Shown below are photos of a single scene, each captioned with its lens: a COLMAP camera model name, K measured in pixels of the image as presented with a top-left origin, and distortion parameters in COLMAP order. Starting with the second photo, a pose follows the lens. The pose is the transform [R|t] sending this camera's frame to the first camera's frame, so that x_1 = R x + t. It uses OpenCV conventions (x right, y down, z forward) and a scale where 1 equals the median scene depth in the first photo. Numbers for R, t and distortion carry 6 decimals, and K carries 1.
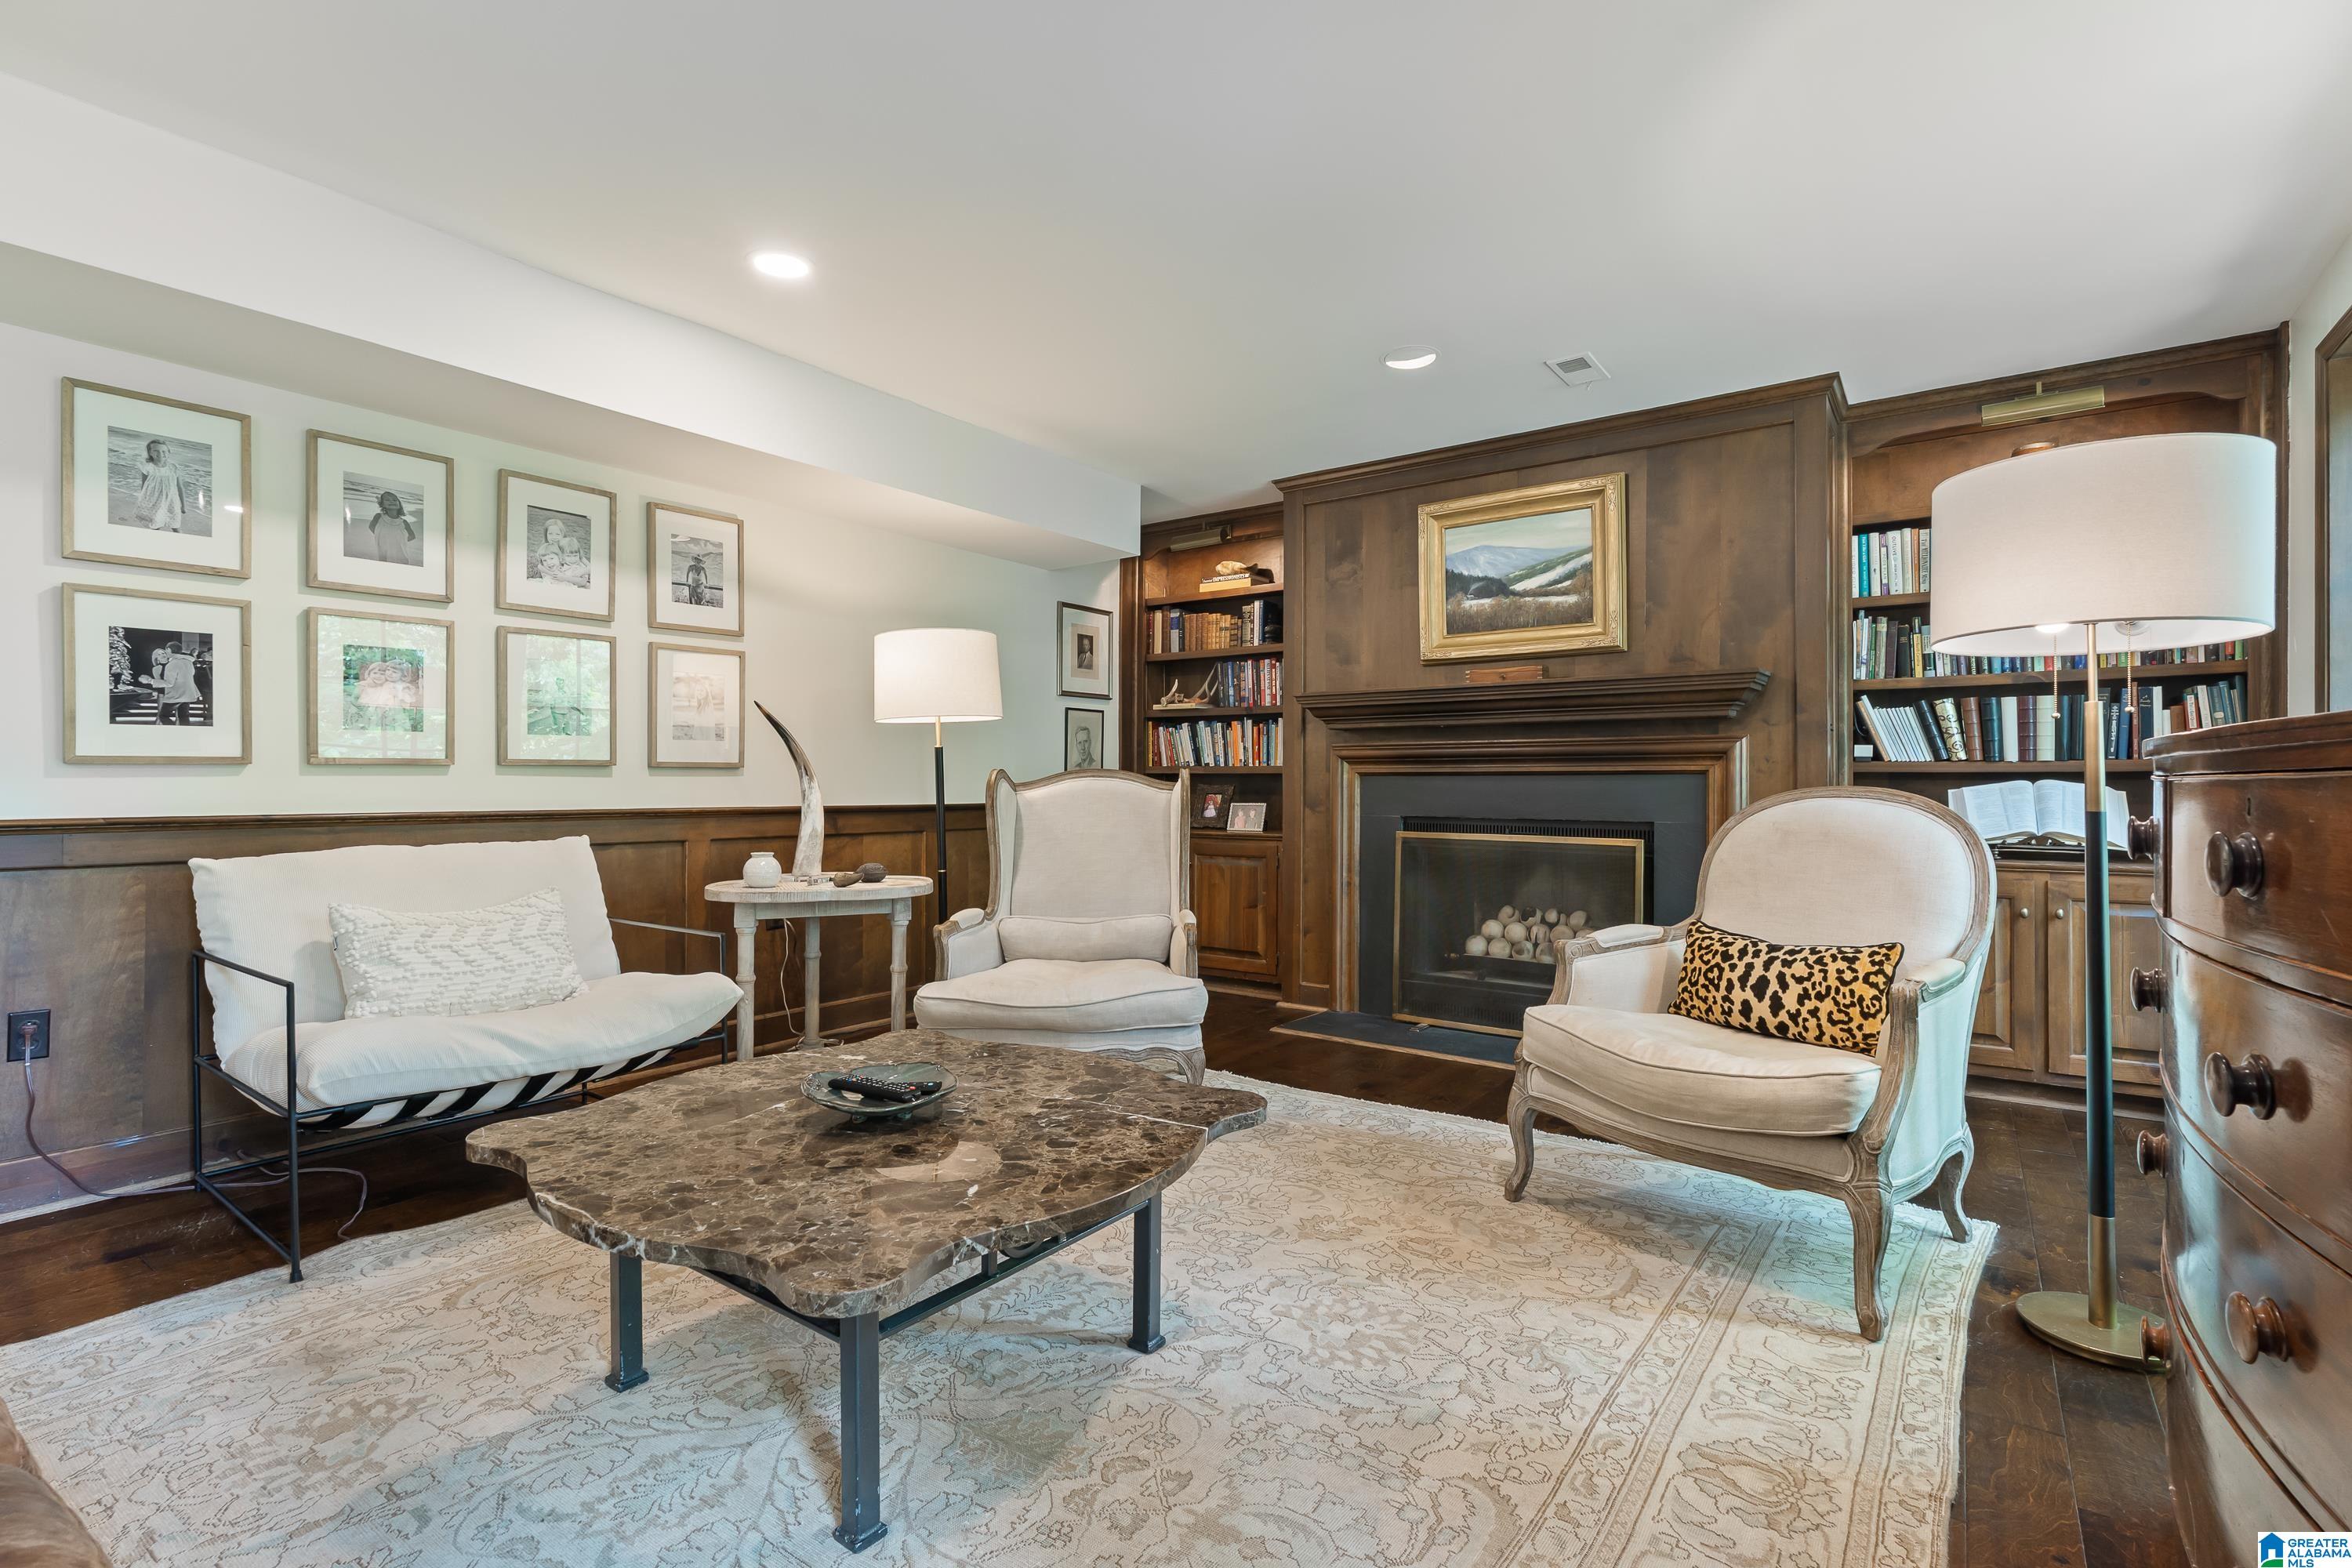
lens RADIAL K [[1089.7, 0, 1178.0], [0, 1089.7, 782.3], [0, 0, 1]] dist [-0.002527, -0.000256]
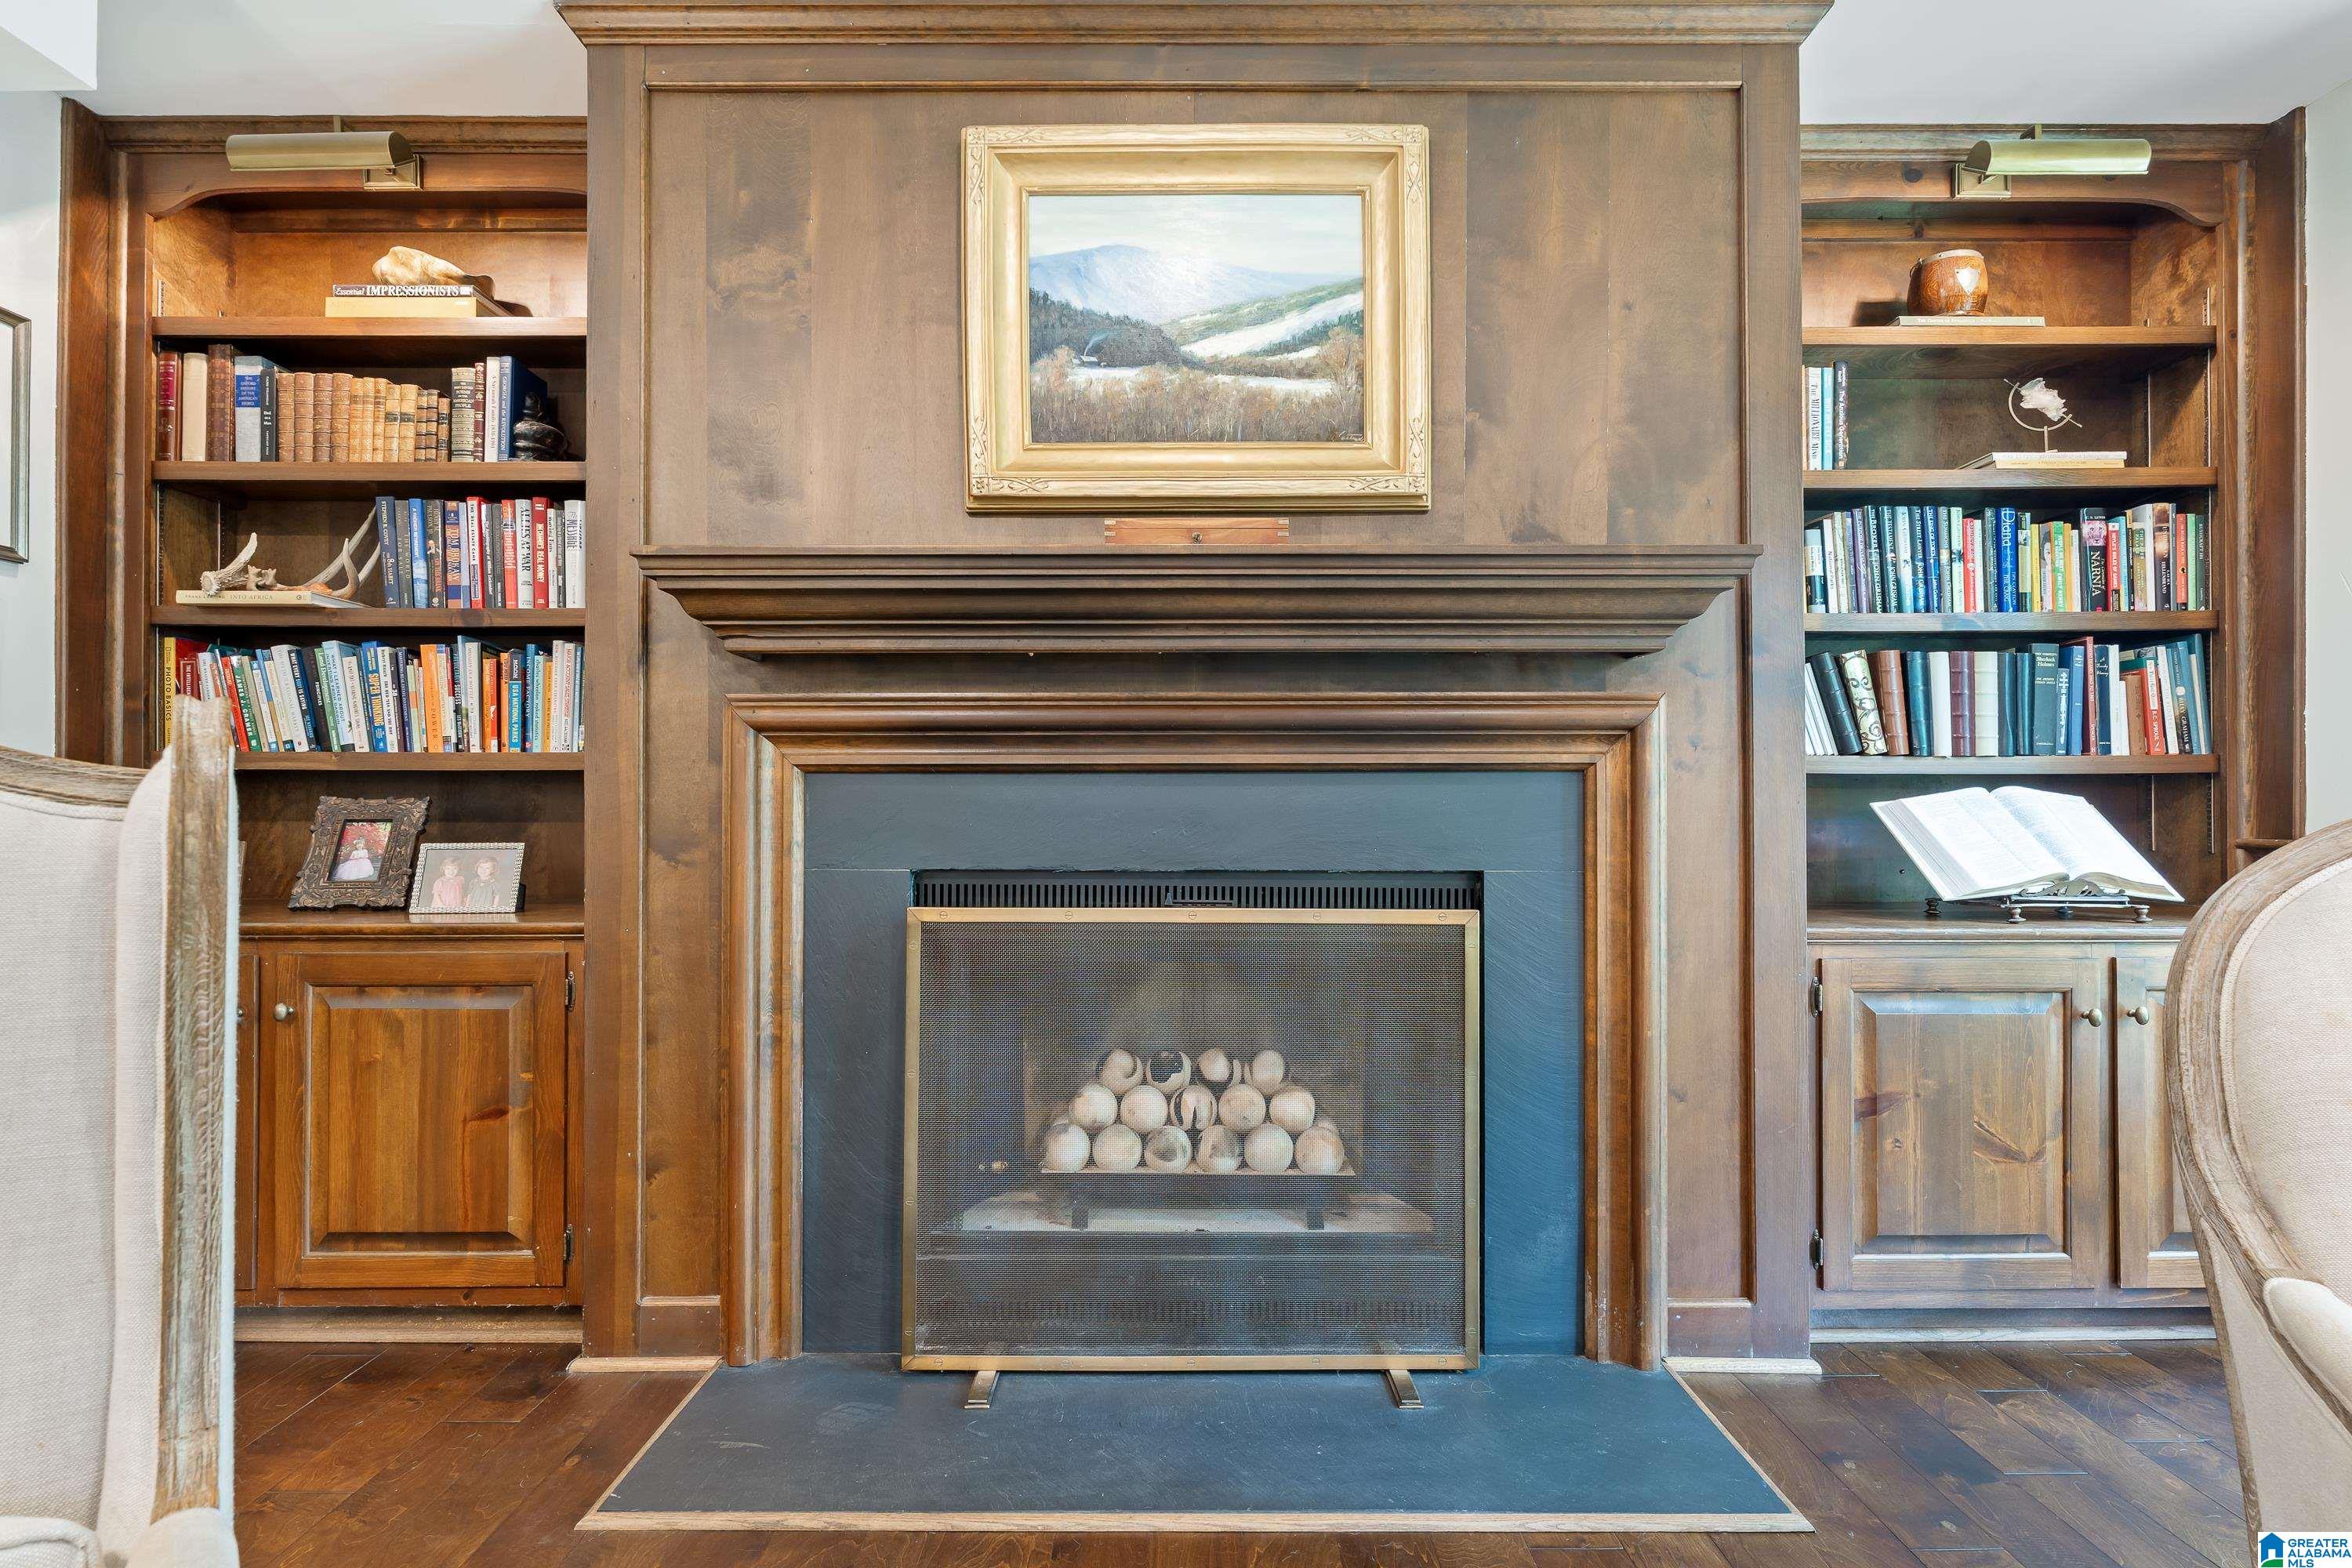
lens RADIAL K [[1183.5, 0, 1181.3], [0, 1183.5, 803.3], [0, 0, 1]] dist [-0.003456, 0.000292]
pose [[0.802650, 0.000858, 0.596450, 0.015613], [0.001623, 0.999992, -0.003622, 0.006724], [-0.596448, 0.003875, 0.802642, 0.536522]]
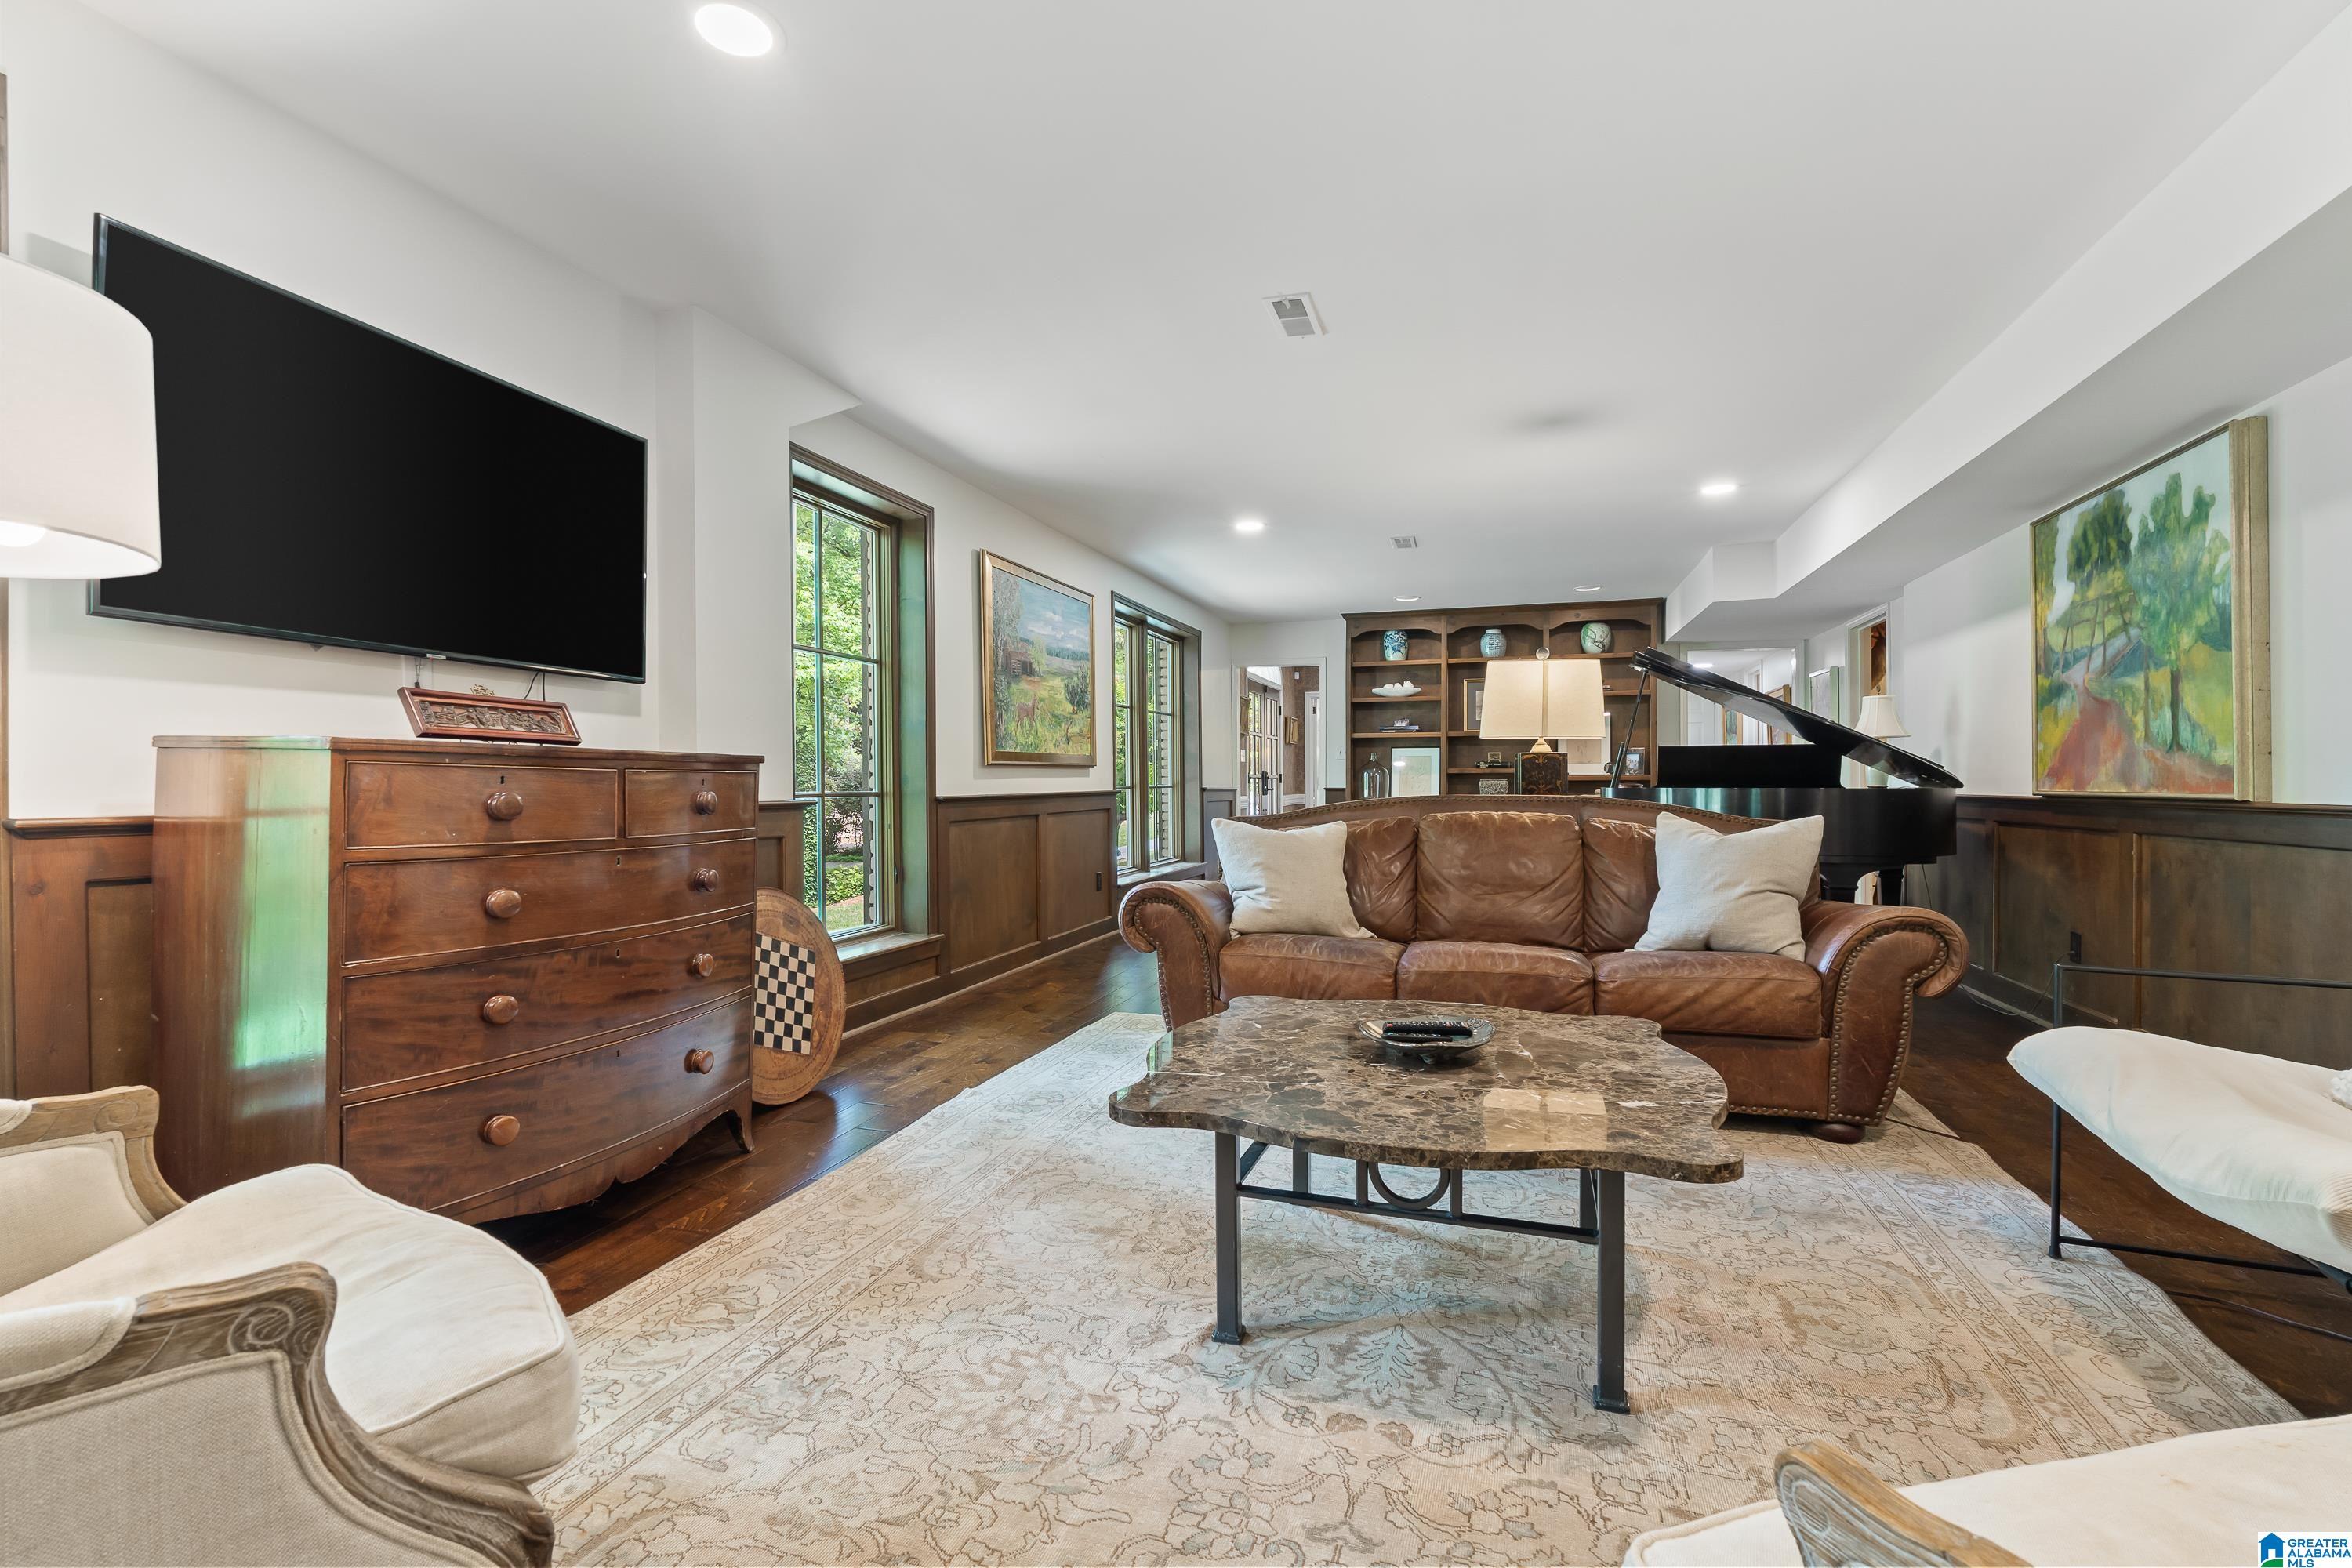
lens RADIAL K [[1030.7, 0, 1178.3], [0, 1030.7, 785.5], [0, 0, 1]] dist [-0.004328, 0.000424]
pose [[-0.952133, 0.002494, -0.305675, 0.324341], [0.002371, 0.999997, 0.000774, 0.018952], [0.305676, 0.000012, -0.952136, 2.037382]]
